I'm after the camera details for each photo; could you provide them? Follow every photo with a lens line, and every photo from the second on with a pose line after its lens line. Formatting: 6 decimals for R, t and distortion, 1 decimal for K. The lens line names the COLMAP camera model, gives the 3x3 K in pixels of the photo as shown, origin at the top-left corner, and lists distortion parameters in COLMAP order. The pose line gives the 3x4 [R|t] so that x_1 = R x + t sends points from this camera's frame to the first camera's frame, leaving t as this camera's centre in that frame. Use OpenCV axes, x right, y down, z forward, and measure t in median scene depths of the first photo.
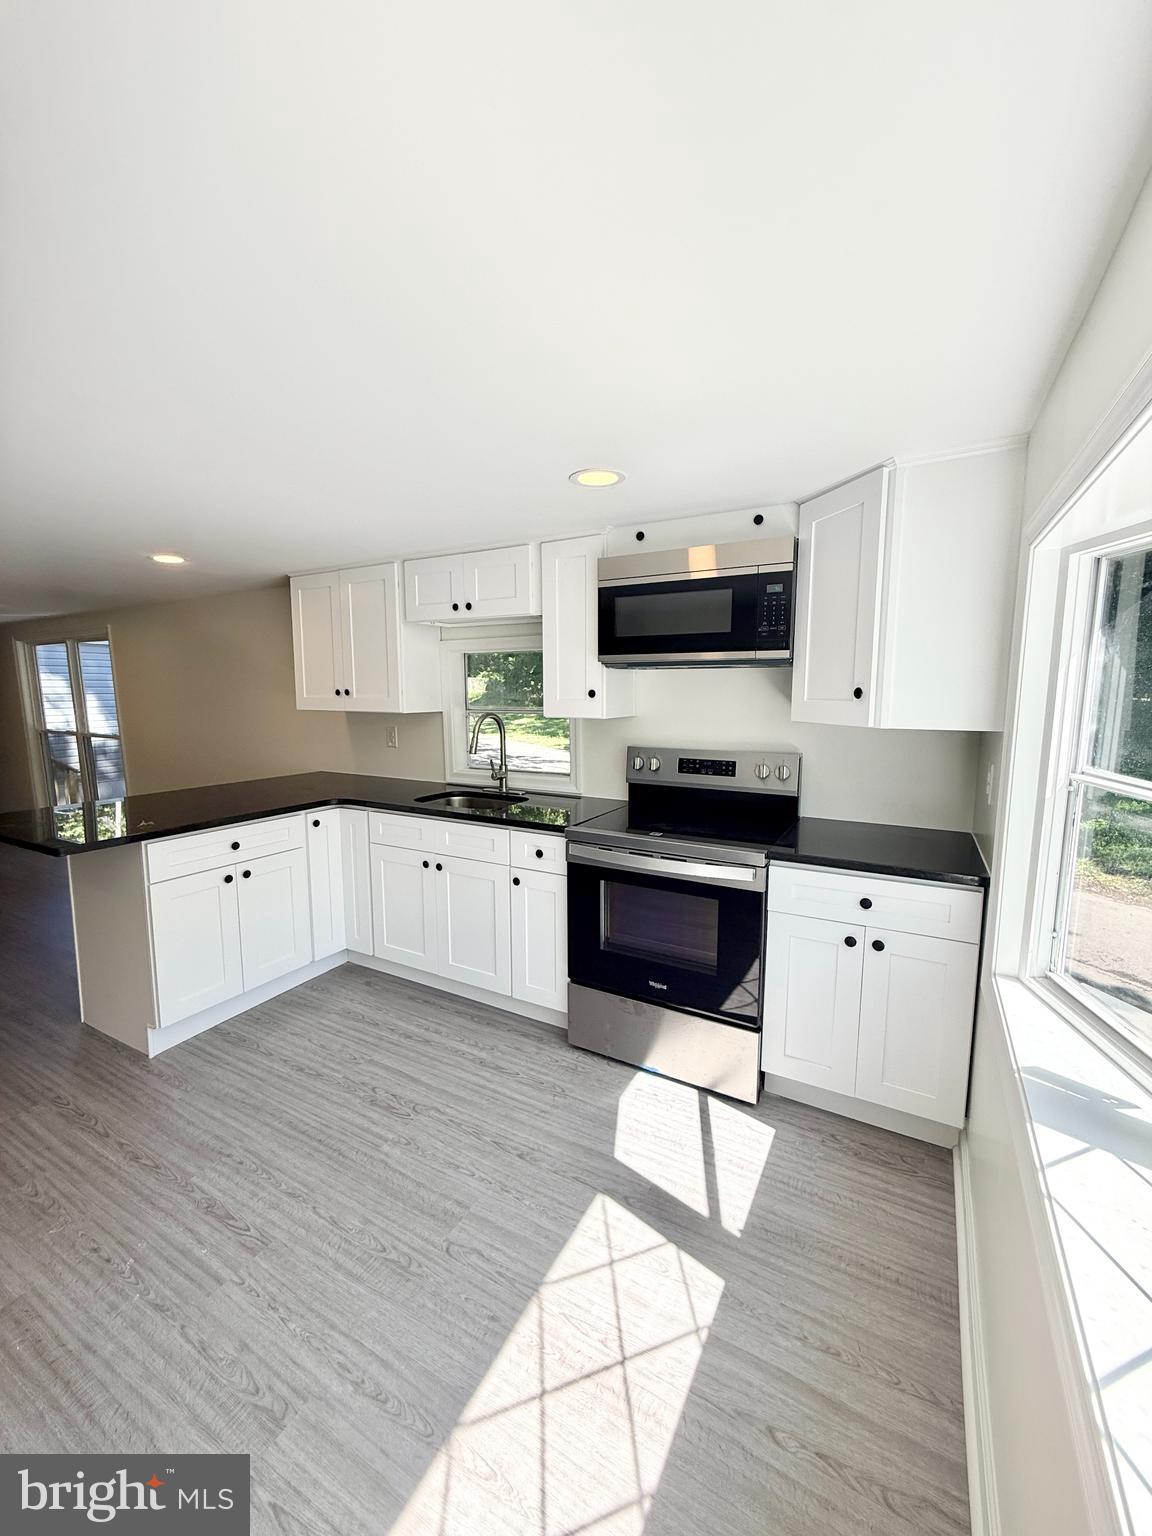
lens RADIAL K [[637.9, 0, 576.0], [0, 637.9, 768.0], [0, 0, 1]] dist [0.020136, -0.000132]
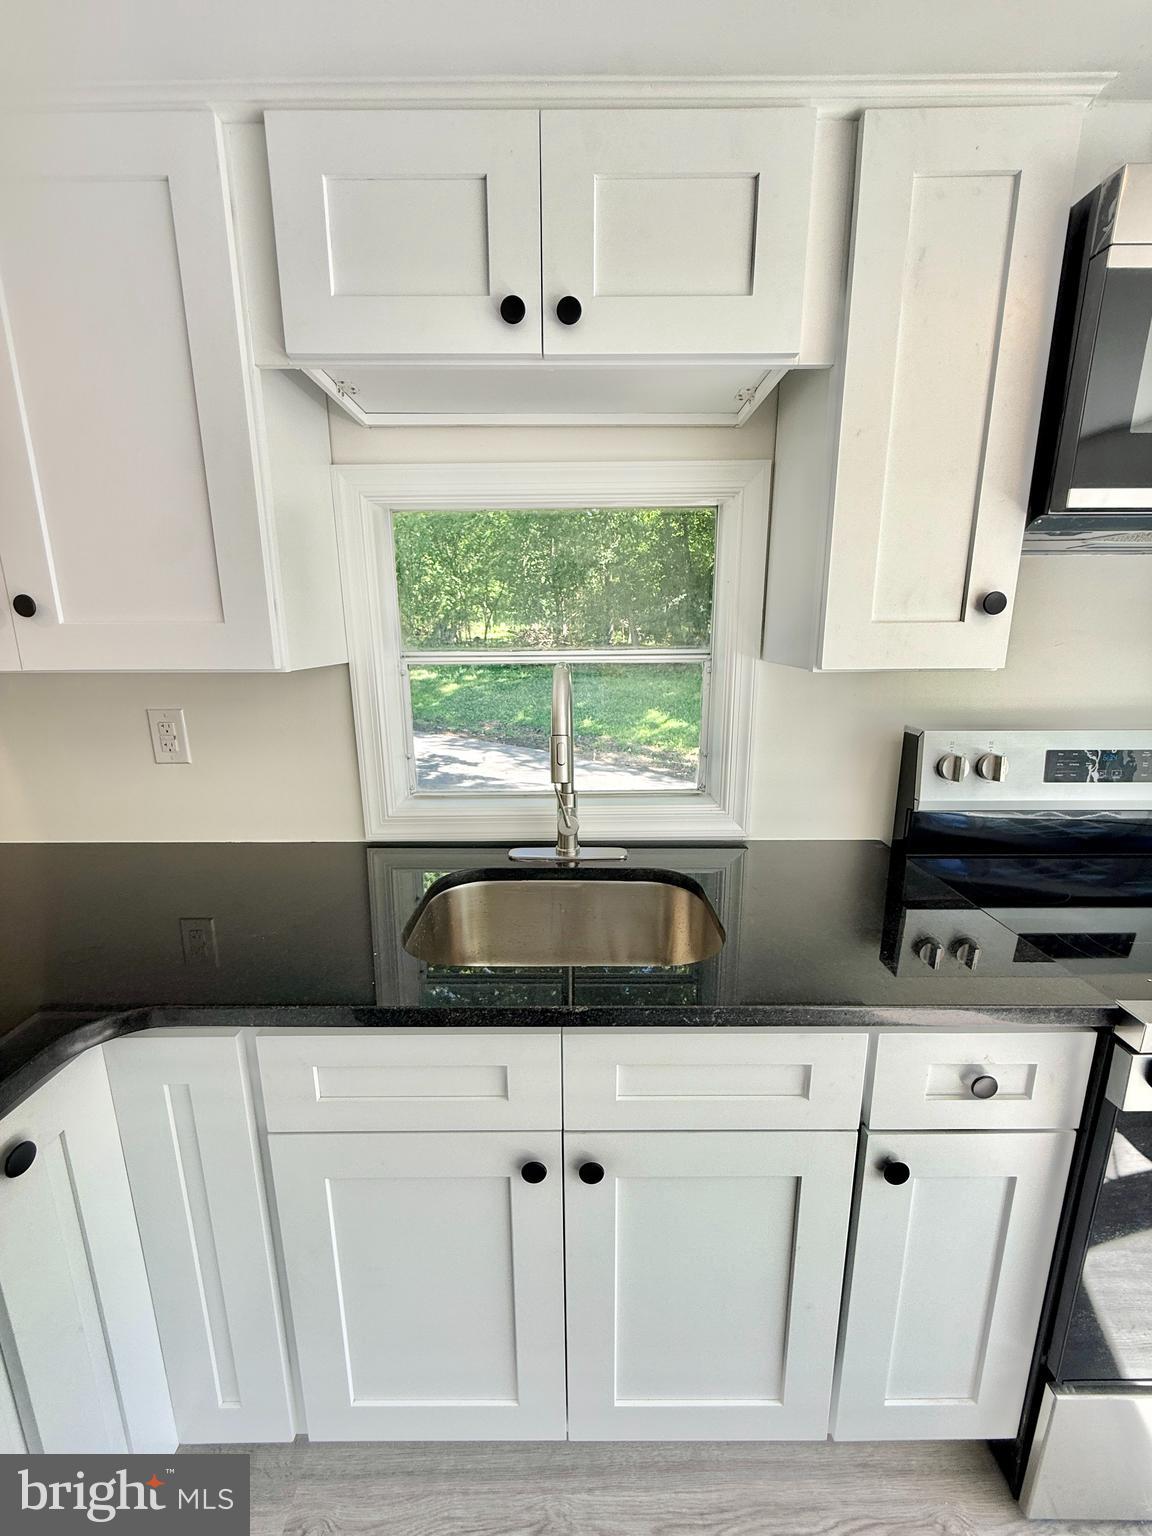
lens RADIAL K [[637.9, 0, 576.0], [0, 637.9, 768.0], [0, 0, 1]] dist [0.020136, -0.000132]
pose [[0.849805, -0.125664, 0.511899, -0.371986], [0.066155, 0.988914, 0.132939, -0.088250], [-0.522930, -0.079107, 0.848697, 0.781426]]
